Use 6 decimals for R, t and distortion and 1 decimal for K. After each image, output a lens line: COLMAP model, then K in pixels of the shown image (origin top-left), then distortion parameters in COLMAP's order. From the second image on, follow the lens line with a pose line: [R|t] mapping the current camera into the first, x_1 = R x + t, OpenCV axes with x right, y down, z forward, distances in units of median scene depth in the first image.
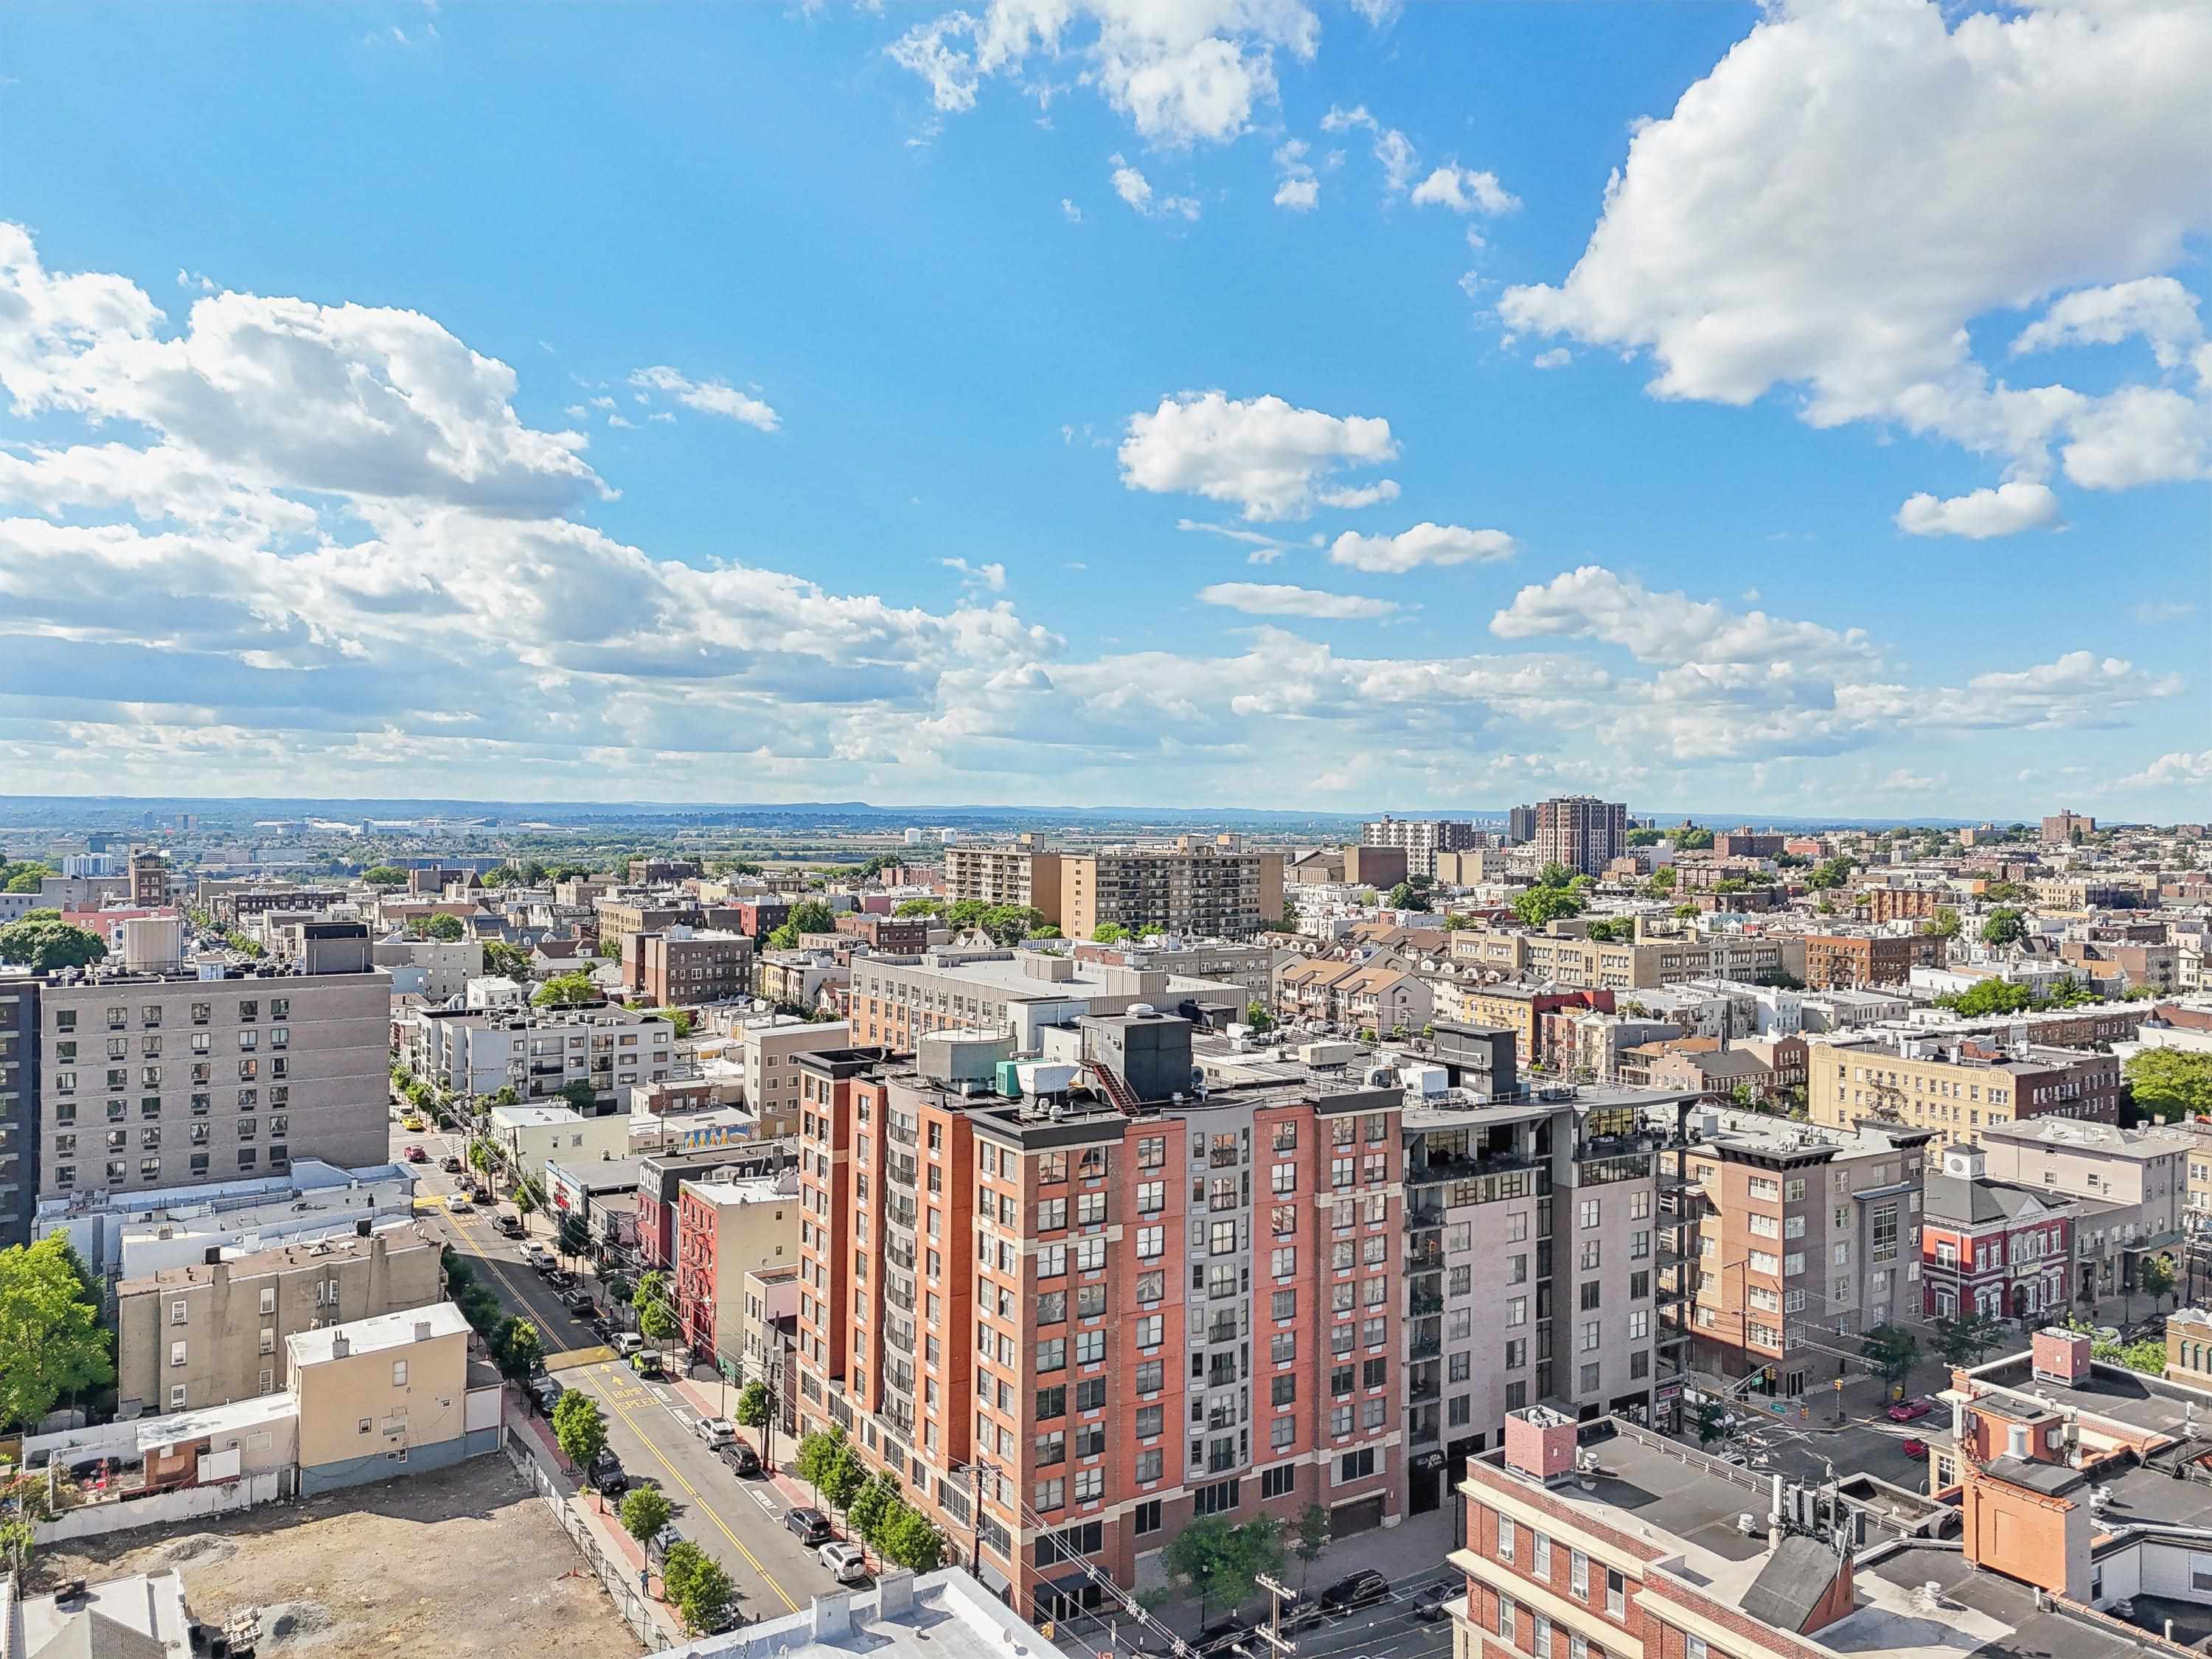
lens RADIAL K [[1597.8, 0, 1106.0], [0, 1597.8, 829.5], [0, 0, 1]] dist [0.079601, -0.071968]
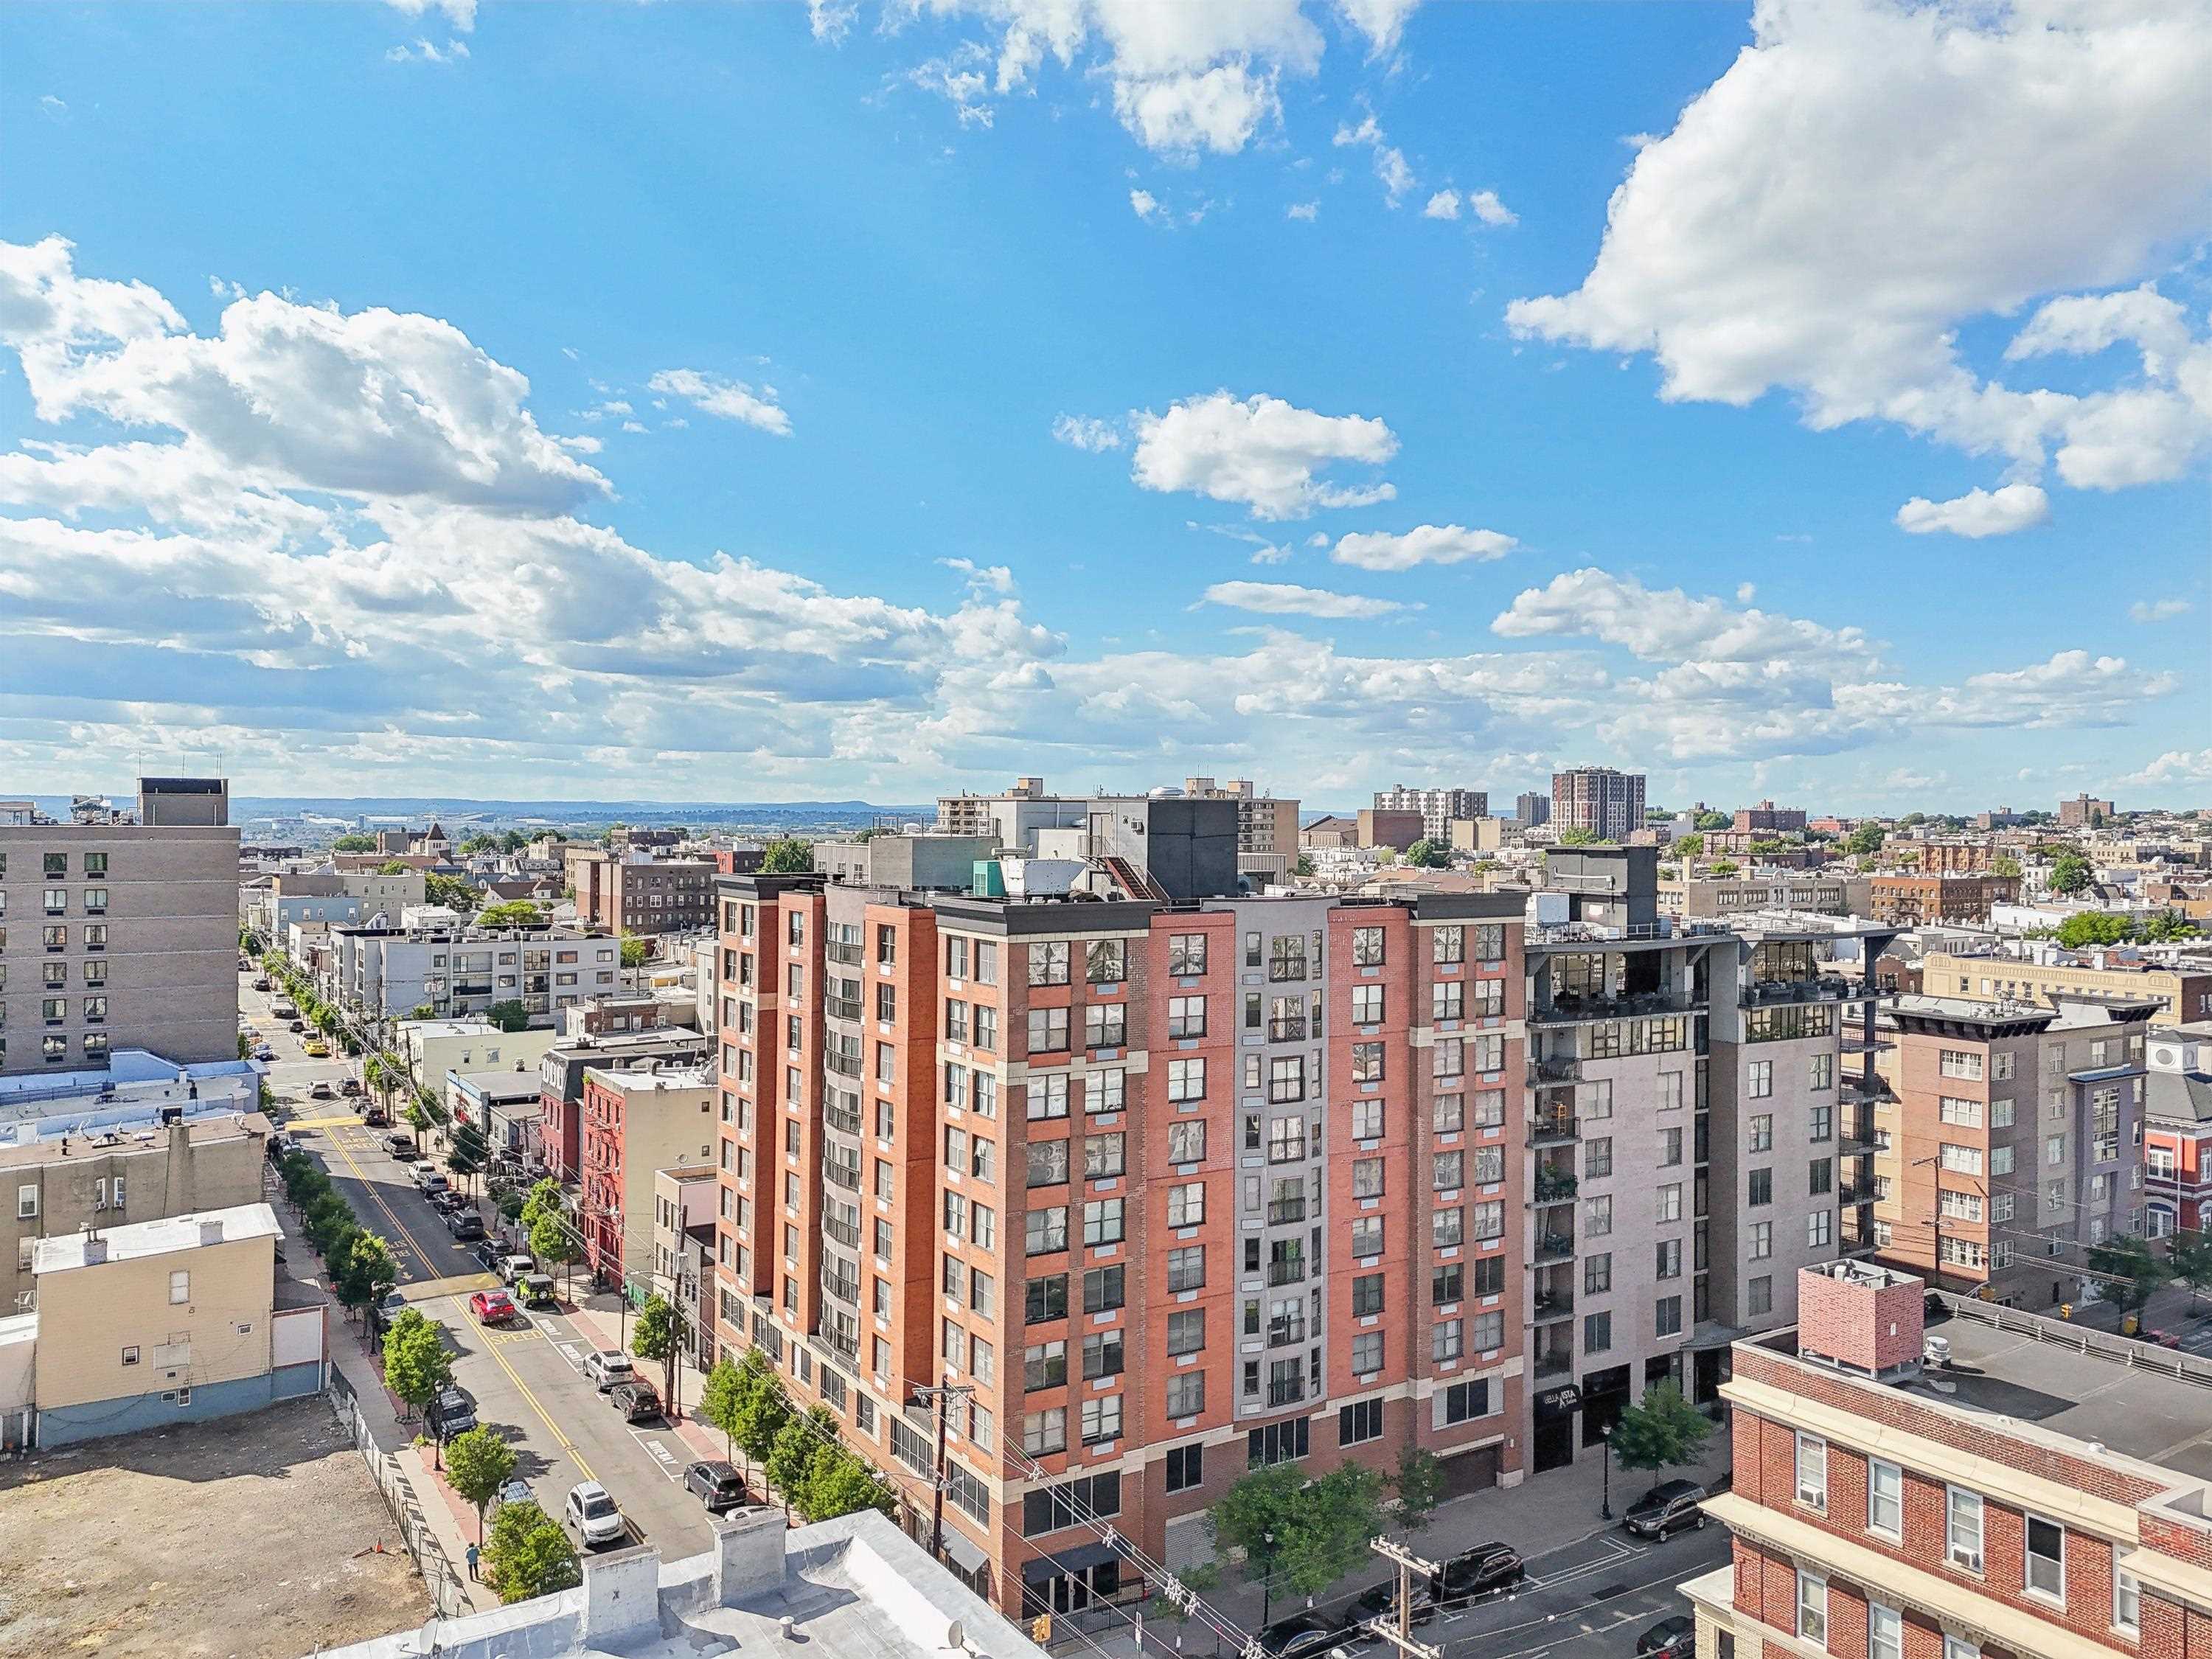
lens RADIAL K [[1597.8, 0, 1106.0], [0, 1597.8, 829.5], [0, 0, 1]] dist [0.079601, -0.071968]
pose [[1.000000, -0.000775, -0.000034, -0.006974], [0.000775, 1.000000, 0.000272, 0.127295], [0.000034, -0.000272, 1.000000, 0.255741]]
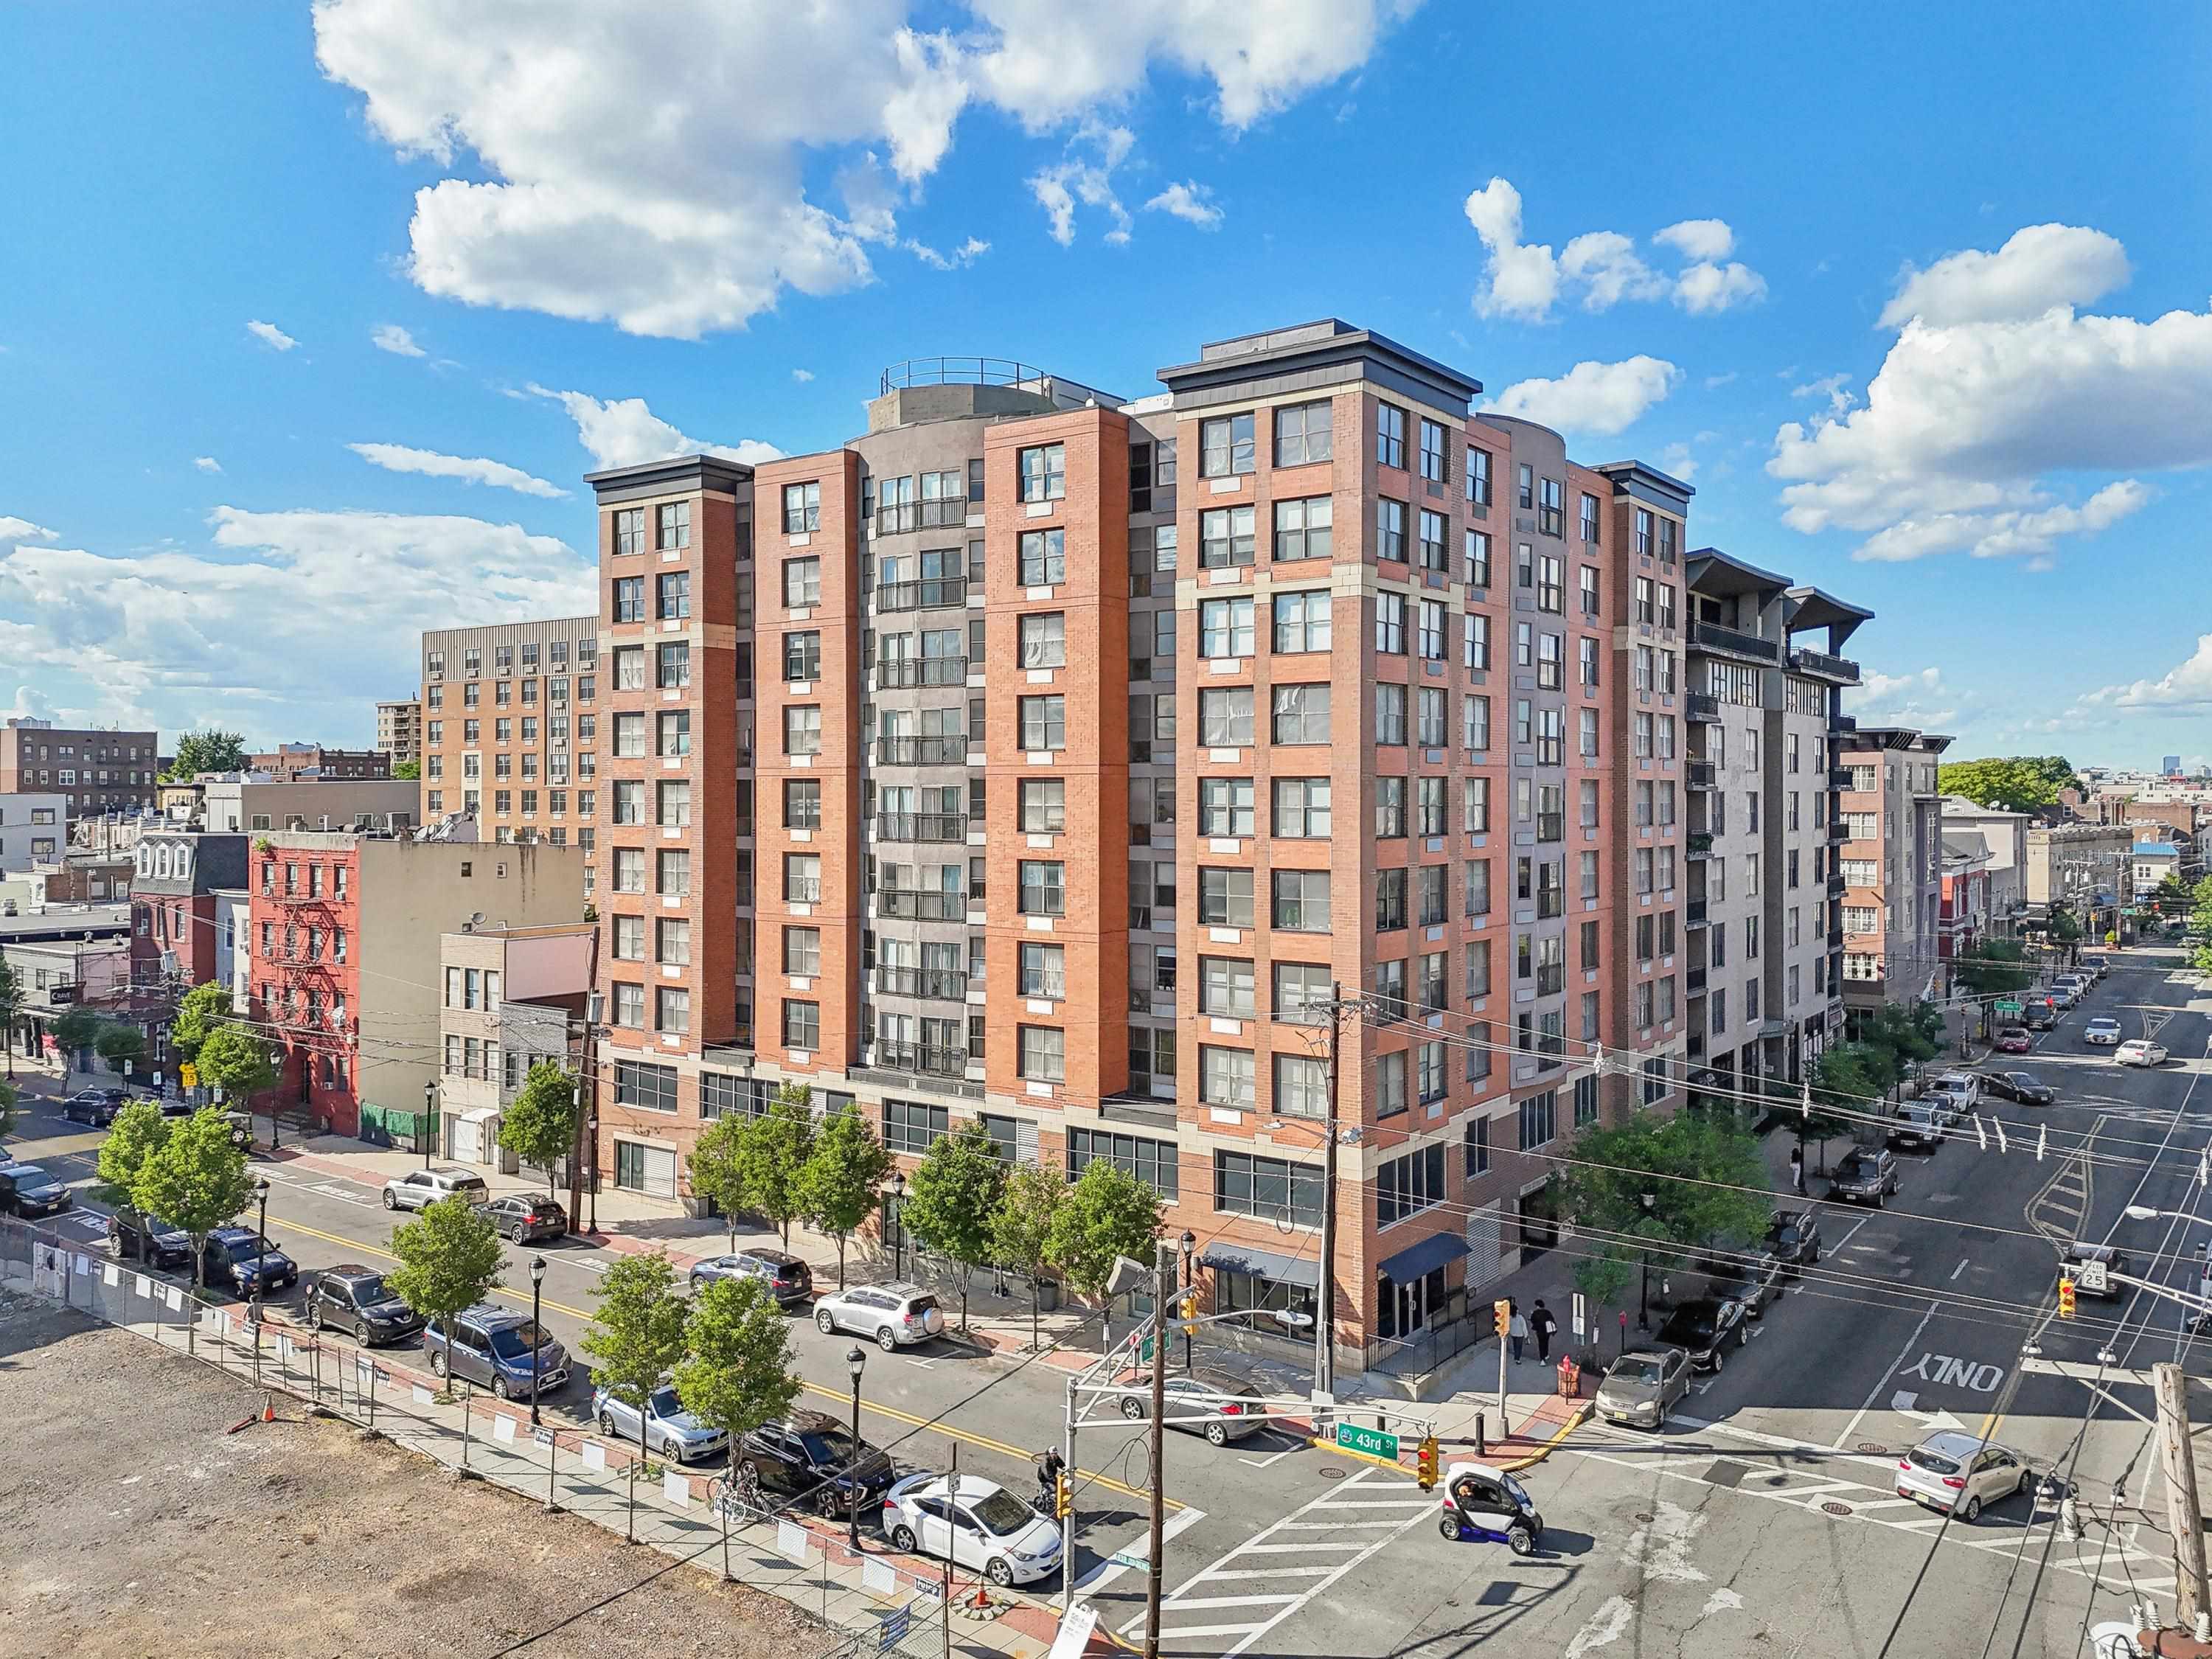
lens RADIAL K [[1622.3, 0, 1102.8], [0, 1622.3, 771.5], [0, 0, 1]] dist [0.074015, -0.079223]
pose [[0.931806, -0.002749, 0.362947, -0.251815], [0.010374, 0.999764, -0.019062, 0.270196], [-0.362809, 0.021528, 0.931615, 0.467004]]
